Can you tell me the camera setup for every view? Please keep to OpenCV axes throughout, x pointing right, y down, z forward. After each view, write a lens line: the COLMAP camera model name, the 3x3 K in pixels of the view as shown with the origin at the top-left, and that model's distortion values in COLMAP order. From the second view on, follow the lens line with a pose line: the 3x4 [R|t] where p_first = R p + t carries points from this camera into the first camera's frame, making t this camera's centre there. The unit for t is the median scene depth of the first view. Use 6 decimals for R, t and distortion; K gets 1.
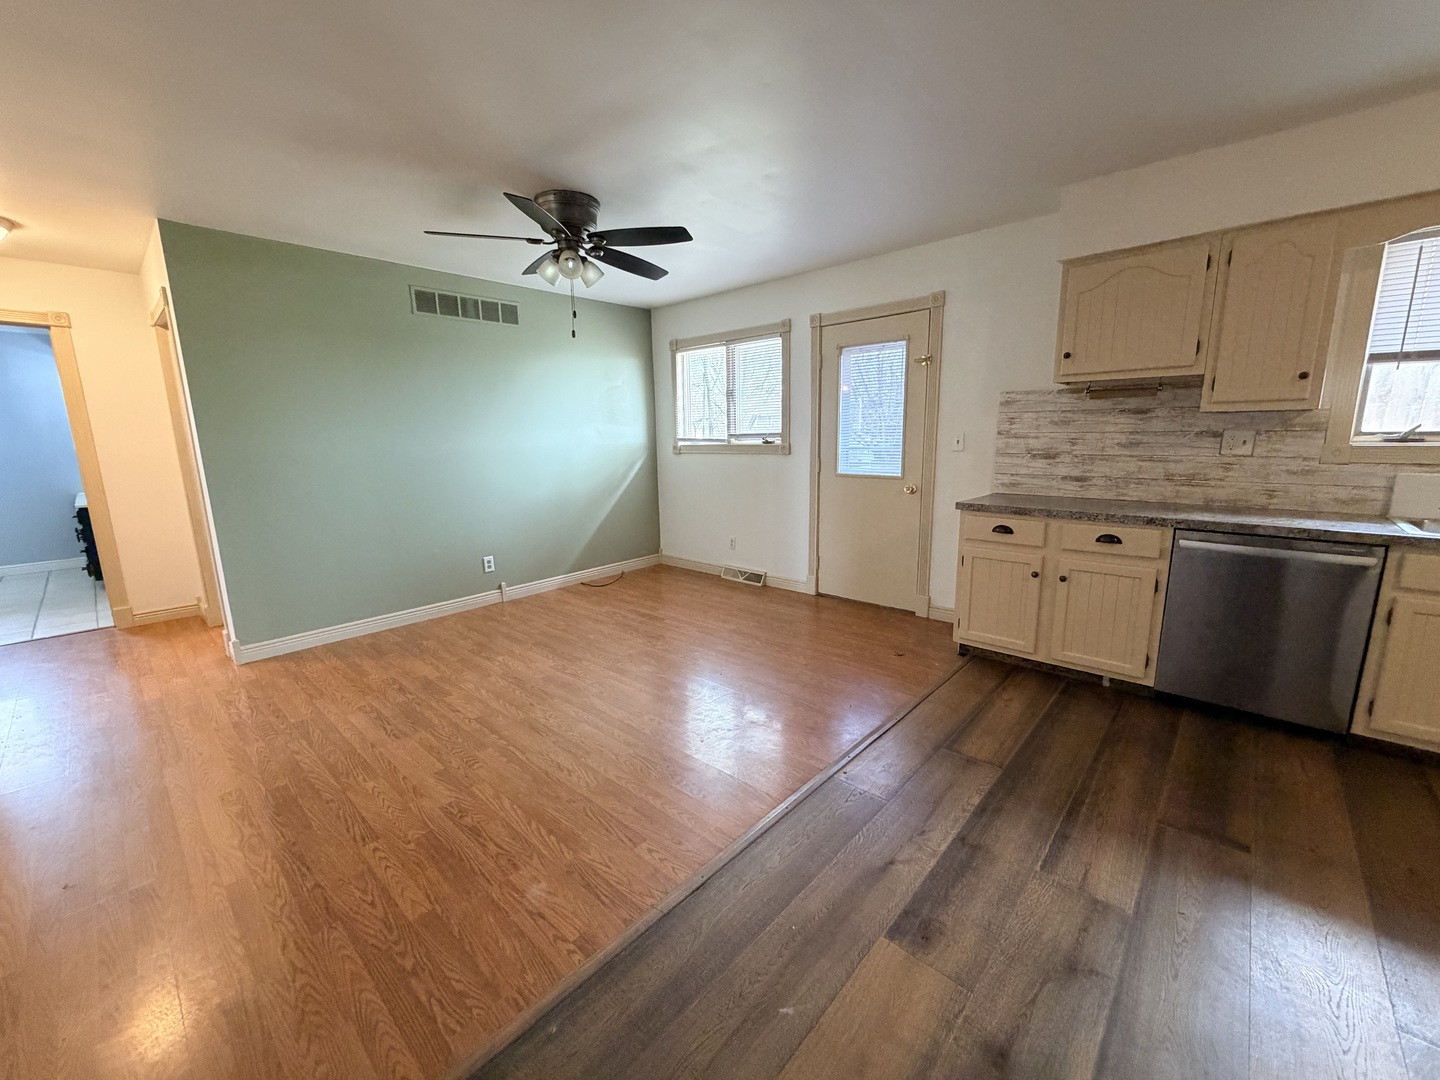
lens RADIAL K [[574.0, 0, 717.8], [0, 574.0, 540.1], [0, 0, 1]] dist [0.001217, -0.000659]
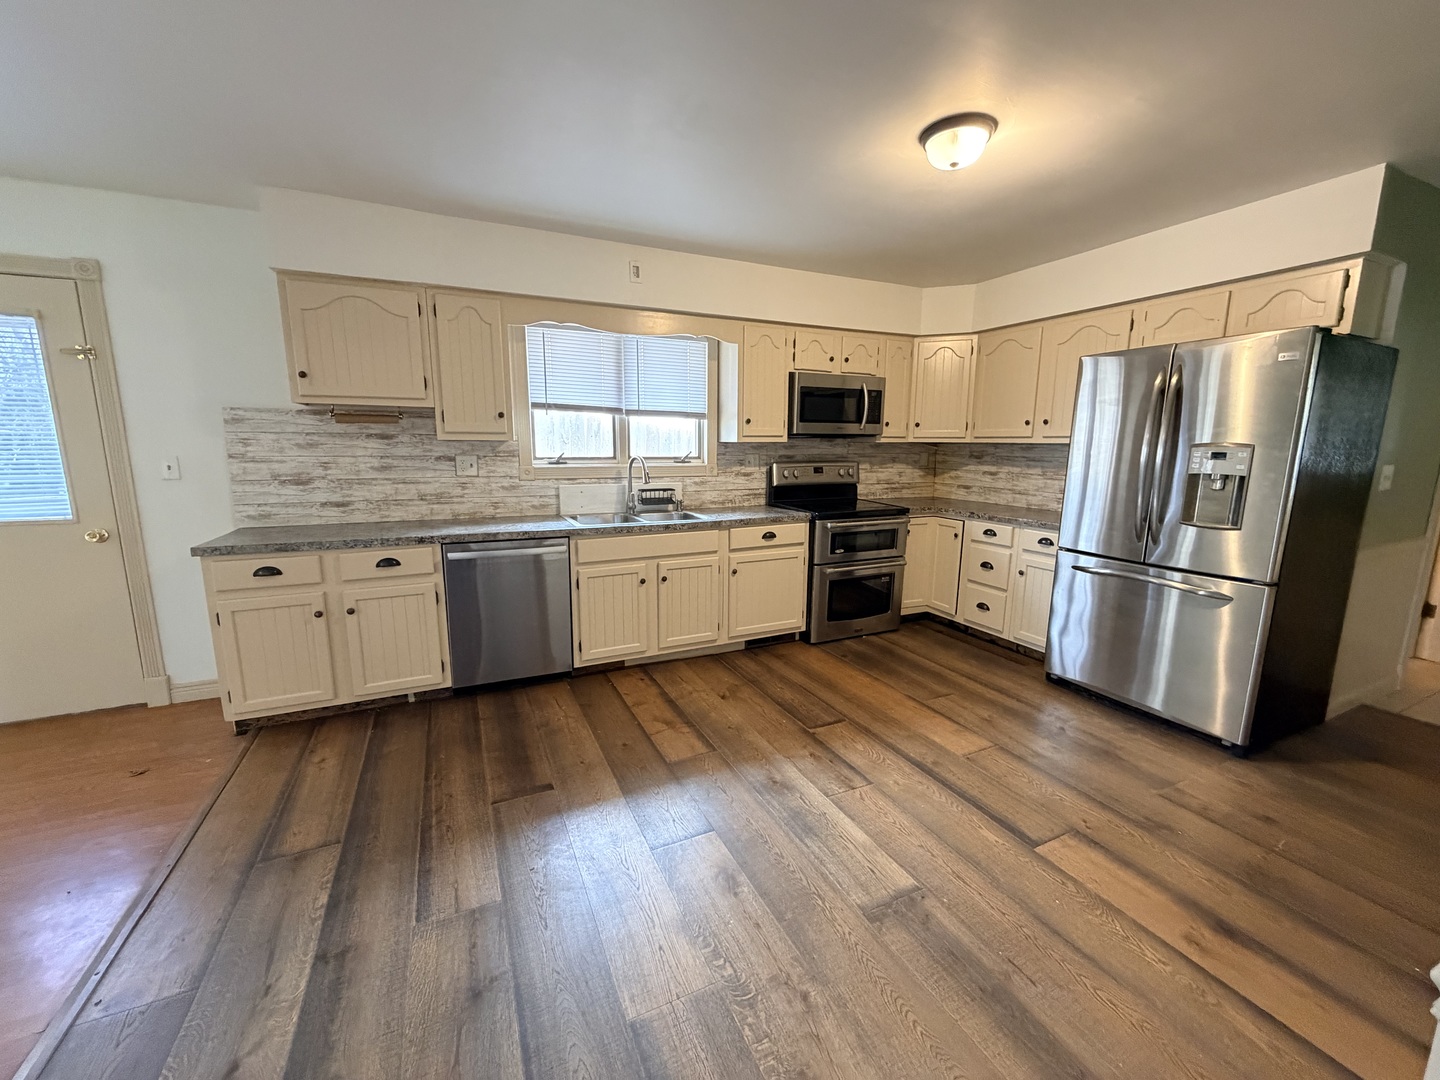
lens RADIAL K [[574.0, 0, 717.8], [0, 574.0, 540.1], [0, 0, 1]] dist [0.001217, -0.000659]
pose [[0.380374, -0.136210, 0.914747, -0.019285], [0.158123, 0.984109, 0.080786, -0.027963], [-0.911215, 0.113914, 0.395868, 0.054914]]
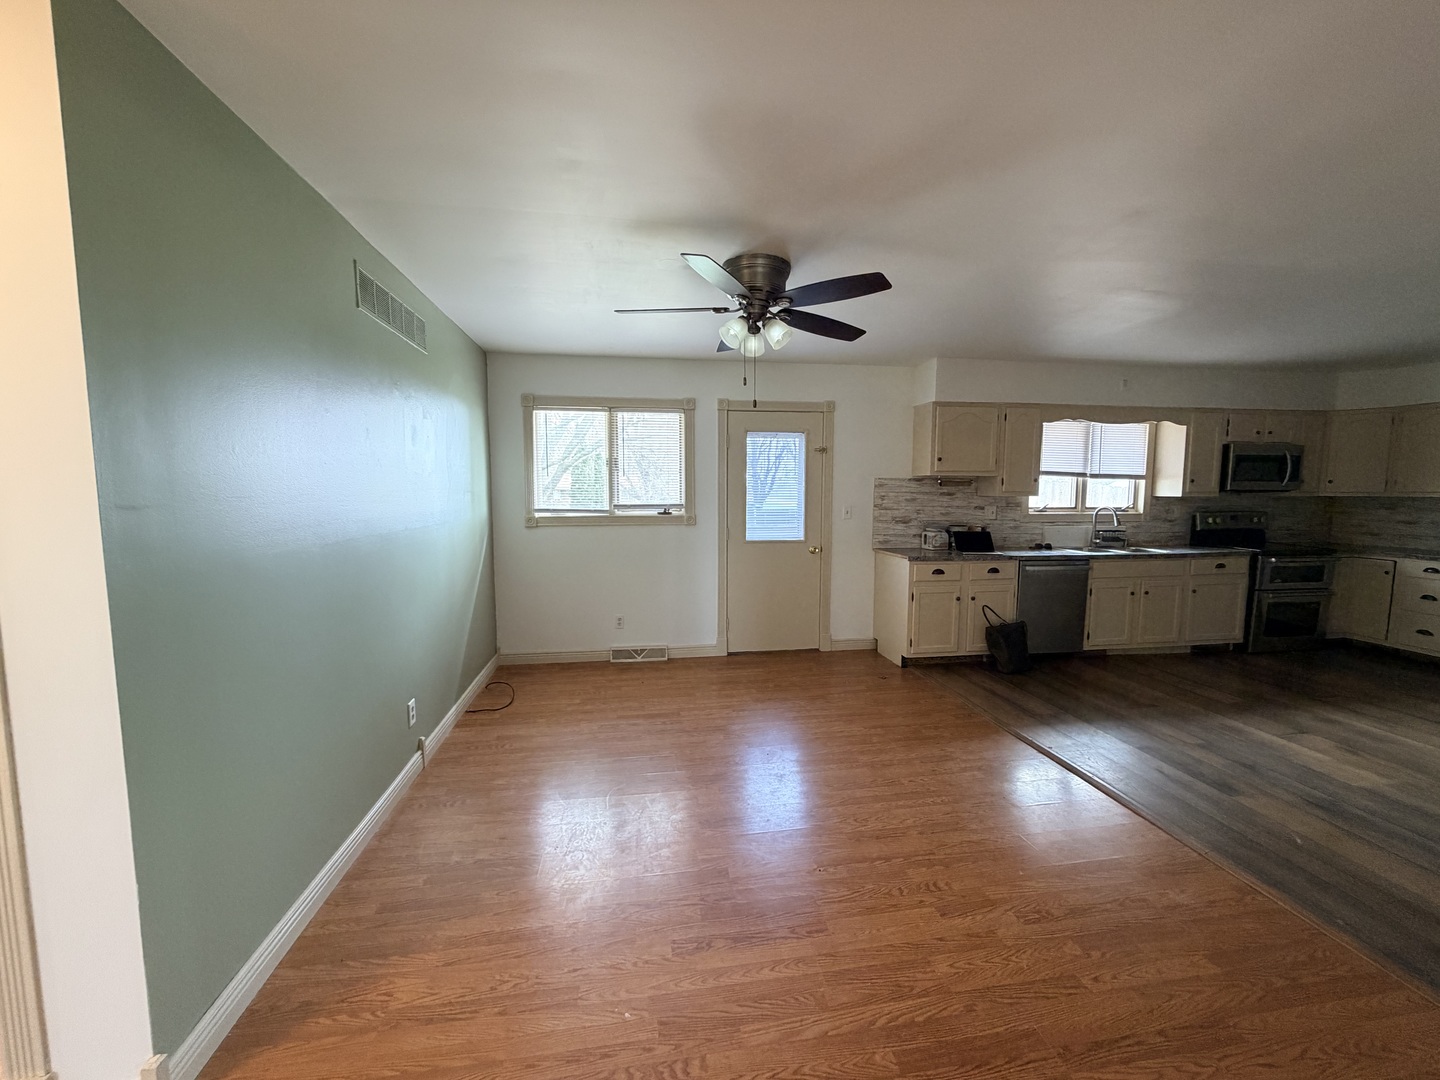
lens RADIAL K [[574.0, 0, 717.8], [0, 574.0, 540.1], [0, 0, 1]] dist [0.001217, -0.000659]
pose [[0.625064, -0.049110, 0.779027, -1.018059], [0.131433, 0.990391, -0.043023, -0.111574], [-0.769428, 0.129282, 0.625513, 0.503848]]
